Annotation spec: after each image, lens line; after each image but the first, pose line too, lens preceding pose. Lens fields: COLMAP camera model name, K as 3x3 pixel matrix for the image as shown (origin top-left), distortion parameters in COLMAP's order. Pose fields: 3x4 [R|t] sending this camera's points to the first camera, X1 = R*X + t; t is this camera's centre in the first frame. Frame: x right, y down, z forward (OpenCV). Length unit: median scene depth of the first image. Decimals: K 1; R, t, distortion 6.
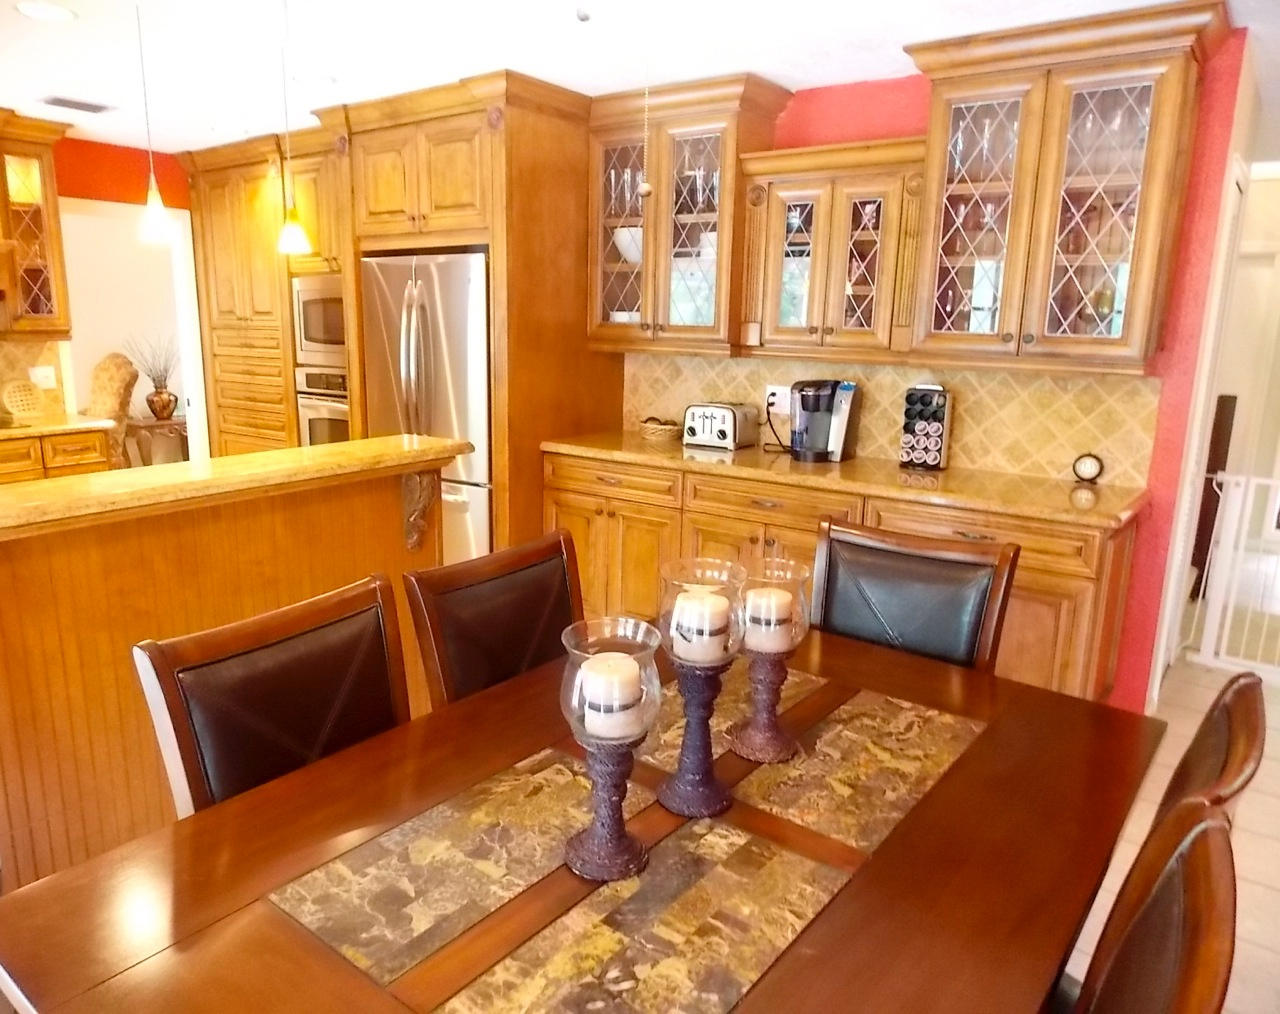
lens RADIAL K [[918.0, 0, 640.0], [0, 918.0, 507.0], [0, 0, 1]] dist [0.016635, -0.002361]
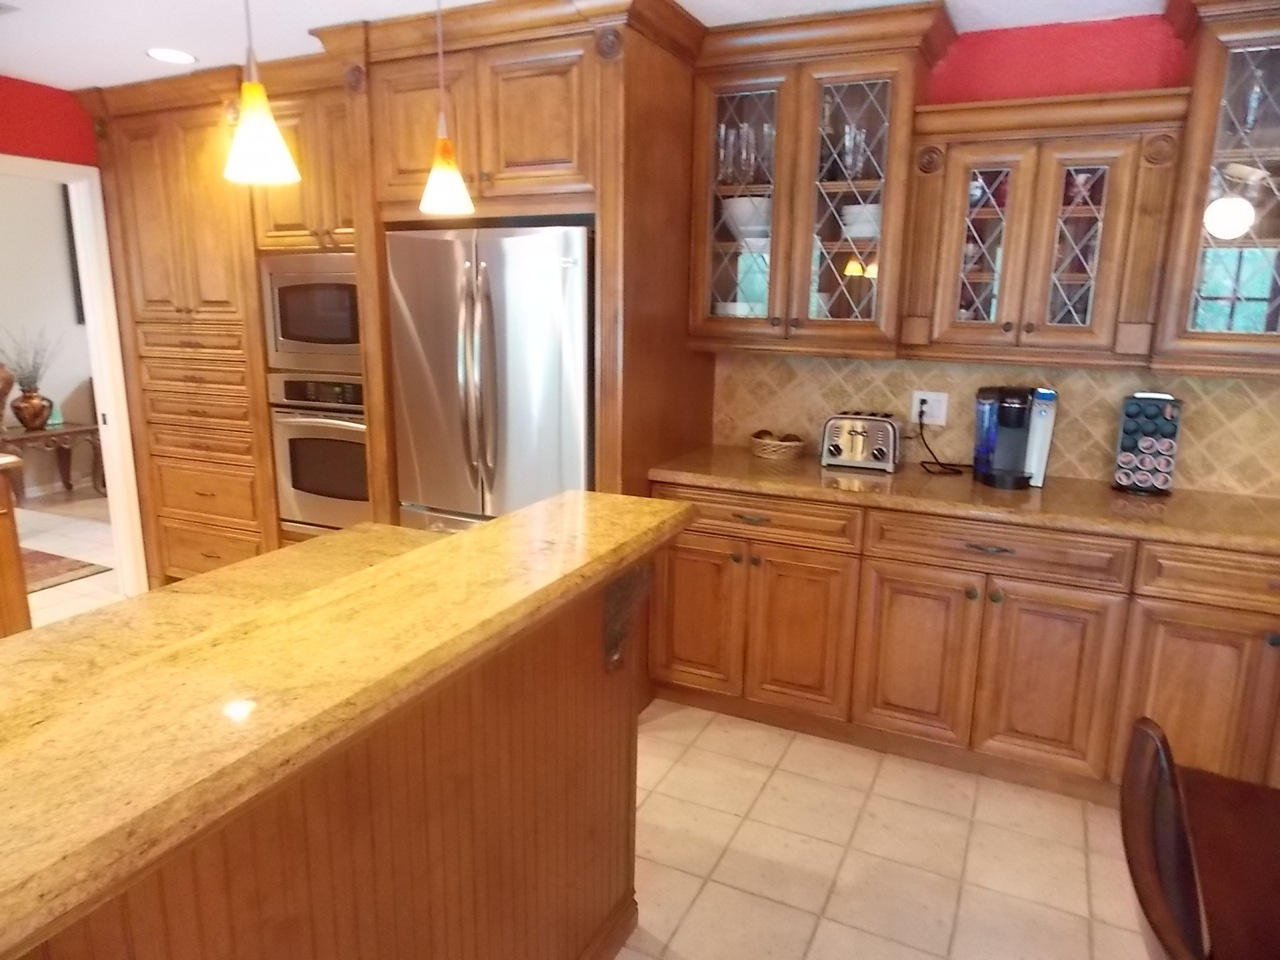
lens RADIAL K [[839.1, 0, 640.0], [0, 839.1, 480.0], [0, 0, 1]] dist [-0.004833, 0.000016]
pose [[0.979470, -0.043937, 0.196744, -0.261535], [0.041105, 0.998984, 0.018457, -0.077404], [-0.197355, -0.009991, 0.980281, 0.308655]]
